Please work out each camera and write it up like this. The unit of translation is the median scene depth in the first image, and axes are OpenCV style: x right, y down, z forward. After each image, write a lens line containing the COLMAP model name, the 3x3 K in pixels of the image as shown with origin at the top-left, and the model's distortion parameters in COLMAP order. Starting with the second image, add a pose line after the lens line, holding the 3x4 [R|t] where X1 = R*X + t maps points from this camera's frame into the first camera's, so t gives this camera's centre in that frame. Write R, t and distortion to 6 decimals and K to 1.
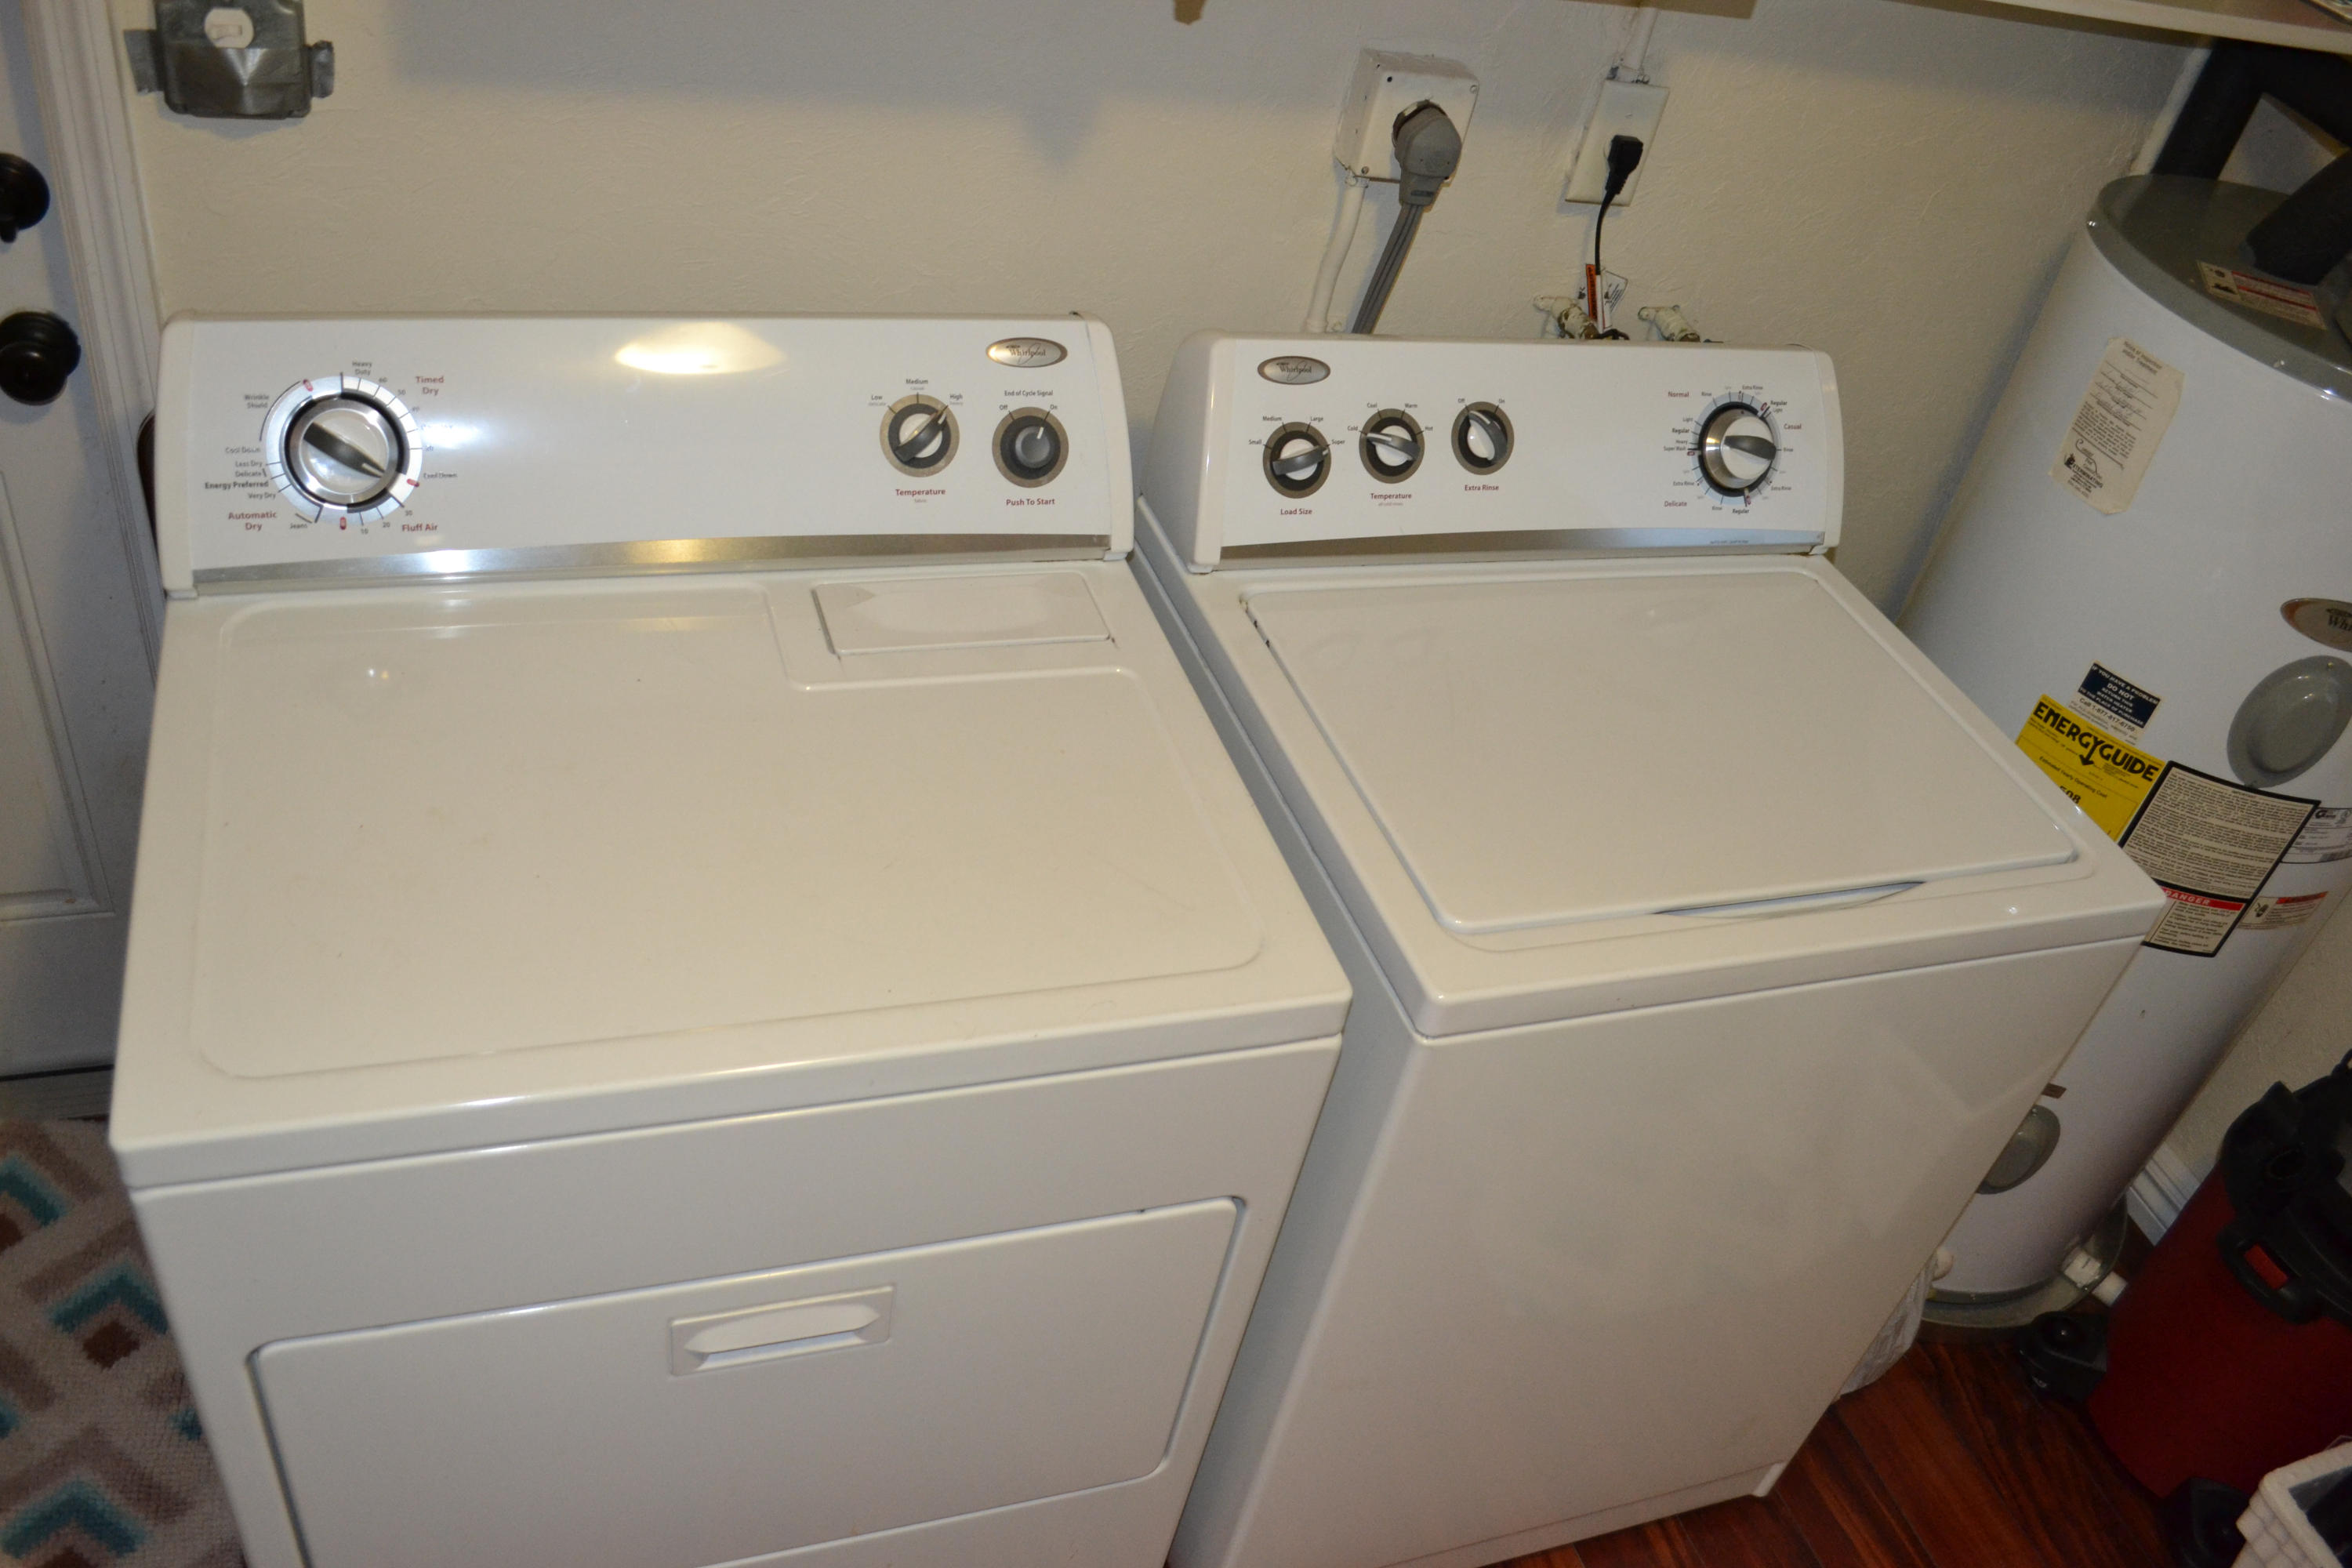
lens RADIAL K [[1864.6, 0, 1181.8], [0, 1864.6, 786.8], [0, 0, 1]] dist [-0.062109, -0.003004]
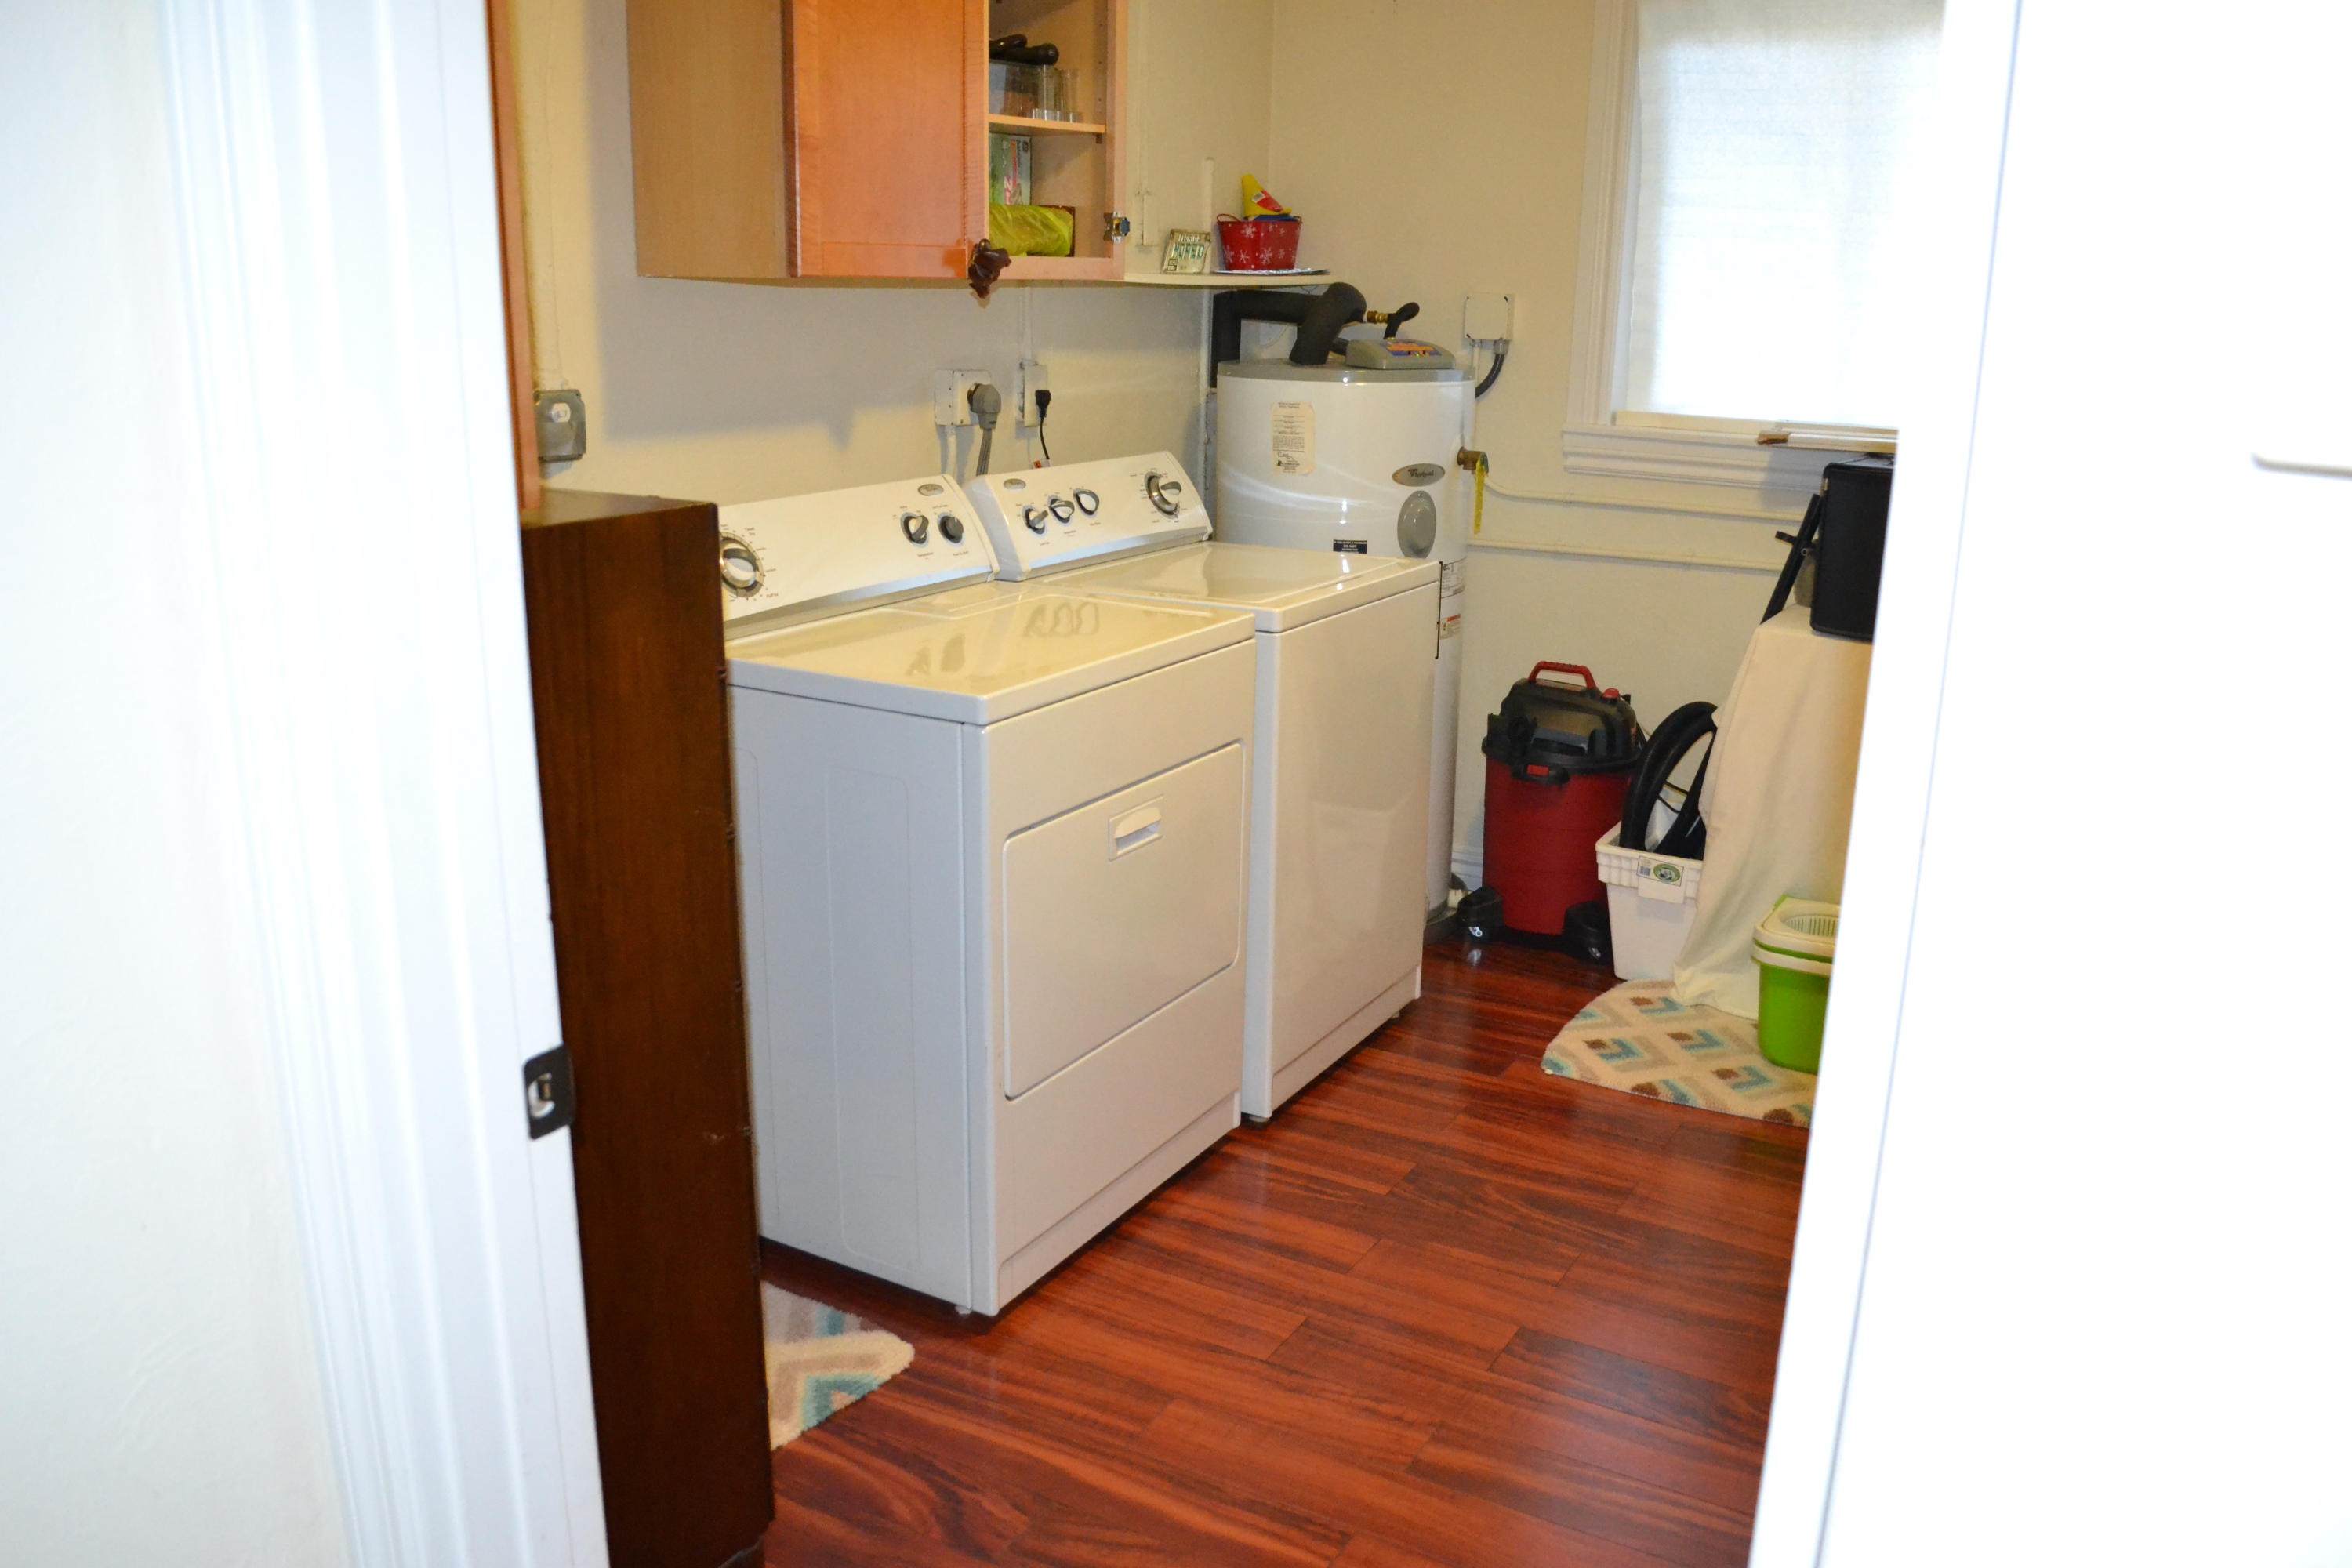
lens RADIAL K [[1864.6, 0, 1174.7], [0, 1864.6, 783.9], [0, 0, 1]] dist [-0.062109, -0.003004]
pose [[0.752992, -0.334453, 0.566696, -1.016520], [0.502669, 0.848122, -0.167372, 0.465569], [-0.424649, 0.410890, 0.806748, -0.587057]]
